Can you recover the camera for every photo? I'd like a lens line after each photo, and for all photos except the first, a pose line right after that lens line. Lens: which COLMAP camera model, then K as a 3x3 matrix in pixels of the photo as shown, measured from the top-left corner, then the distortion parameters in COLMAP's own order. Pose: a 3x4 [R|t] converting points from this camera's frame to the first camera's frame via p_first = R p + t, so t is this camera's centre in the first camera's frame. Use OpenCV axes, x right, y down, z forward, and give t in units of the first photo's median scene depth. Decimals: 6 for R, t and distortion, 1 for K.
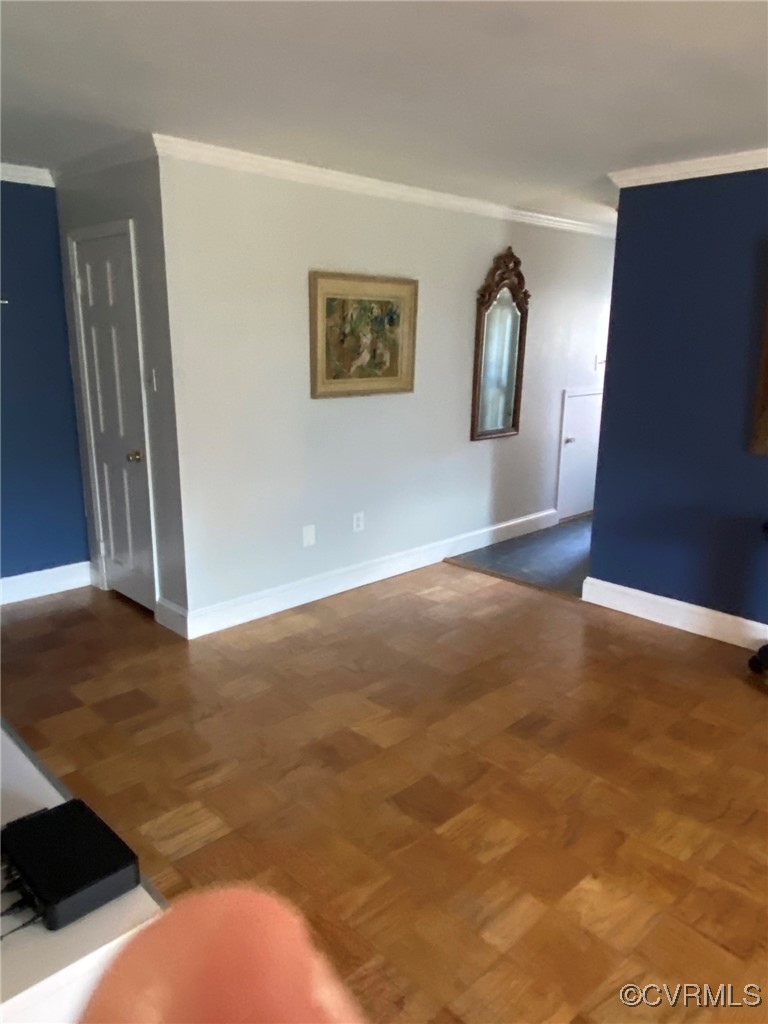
lens RADIAL K [[738.5, 0, 385.4], [0, 738.5, 517.2], [0, 0, 1]] dist [0.075215, -0.095076]
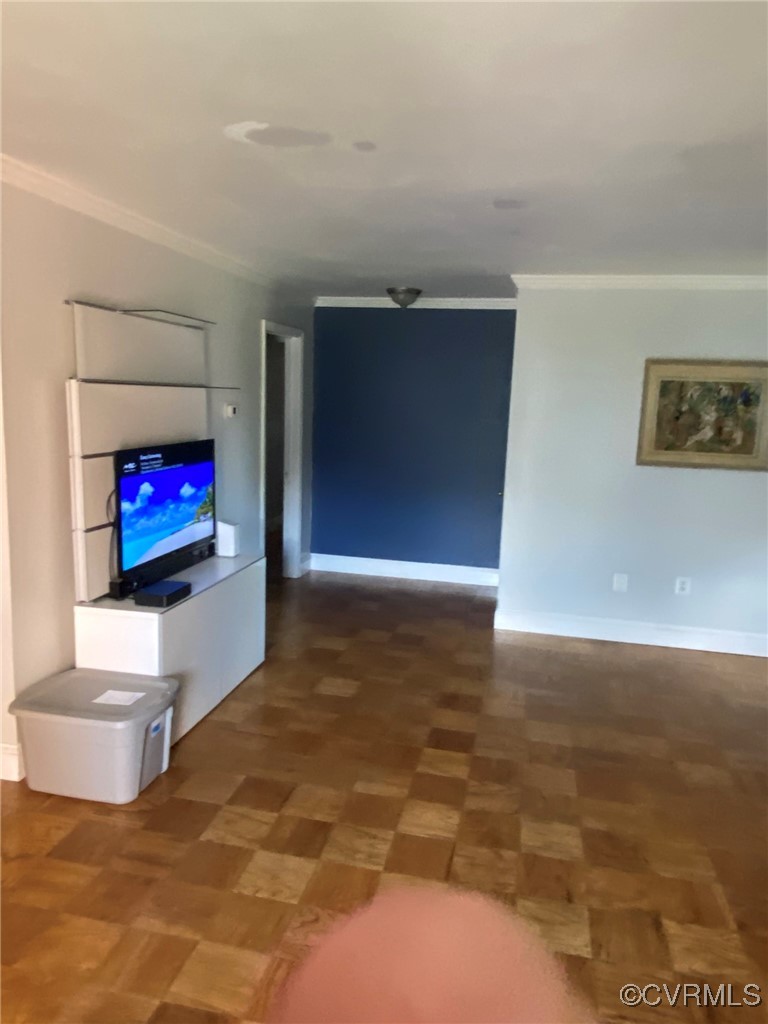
lens RADIAL K [[738.5, 0, 390.2], [0, 738.5, 512.5], [0, 0, 1]] dist [0.075215, -0.095076]
pose [[0.554871, 0.134652, -0.820967, 0.629836], [-0.235545, 0.971864, 0.000202, 0.003463], [0.797895, 0.193262, 0.570975, 0.038197]]
